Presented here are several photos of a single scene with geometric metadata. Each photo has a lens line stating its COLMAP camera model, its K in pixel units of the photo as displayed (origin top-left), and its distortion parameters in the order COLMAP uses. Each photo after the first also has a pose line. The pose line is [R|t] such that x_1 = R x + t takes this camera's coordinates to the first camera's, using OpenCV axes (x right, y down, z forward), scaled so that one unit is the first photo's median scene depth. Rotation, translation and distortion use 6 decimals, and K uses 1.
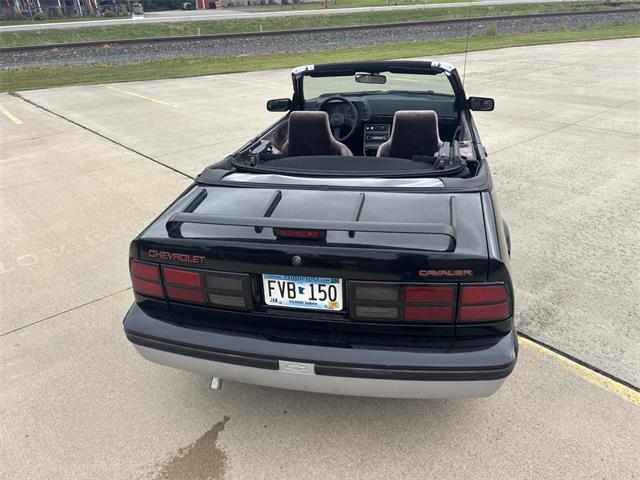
lens RADIAL K [[481.4, 0, 321.3], [0, 481.4, 247.5], [0, 0, 1]] dist [0.052291, -0.059070]
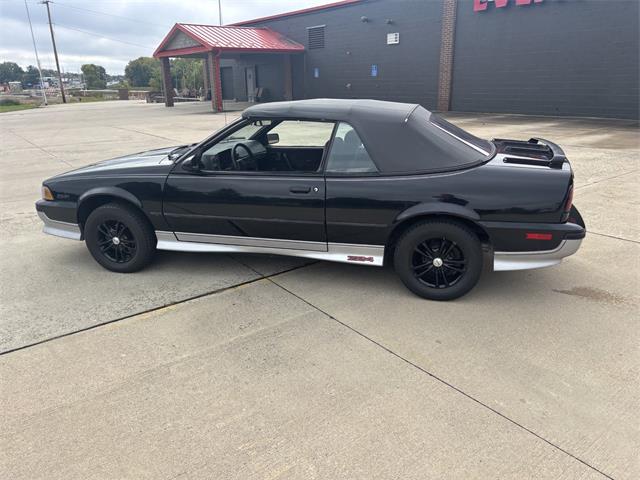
lens RADIAL K [[481.0, 0, 321.8], [0, 481.0, 244.4], [0, 0, 1]] dist [0.052921, -0.059636]
pose [[0.046503, -0.280243, 0.958802, -1.460485], [0.465645, 0.855258, 0.227394, -0.407836], [-0.883749, 0.435887, 0.170265, 1.121521]]
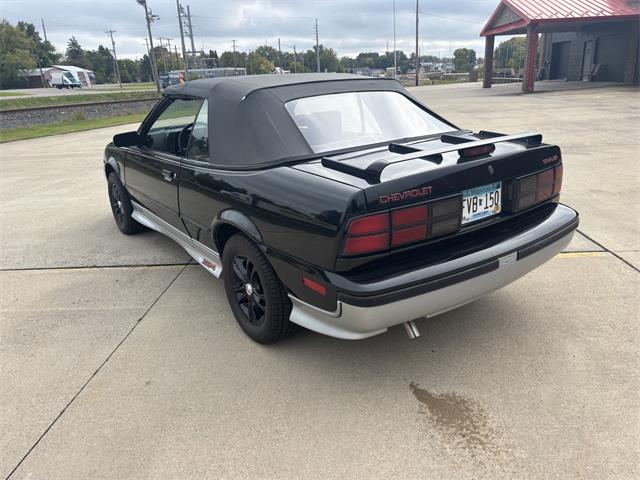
lens RADIAL K [[481.0, 0, 321.8], [0, 481.0, 244.4], [0, 0, 1]] dist [0.052921, -0.059636]
pose [[0.676779, -0.233238, 0.698263, -0.791355], [0.350491, 0.936177, -0.027000, 0.055227], [-0.647400, 0.263008, 0.715332, 0.288088]]
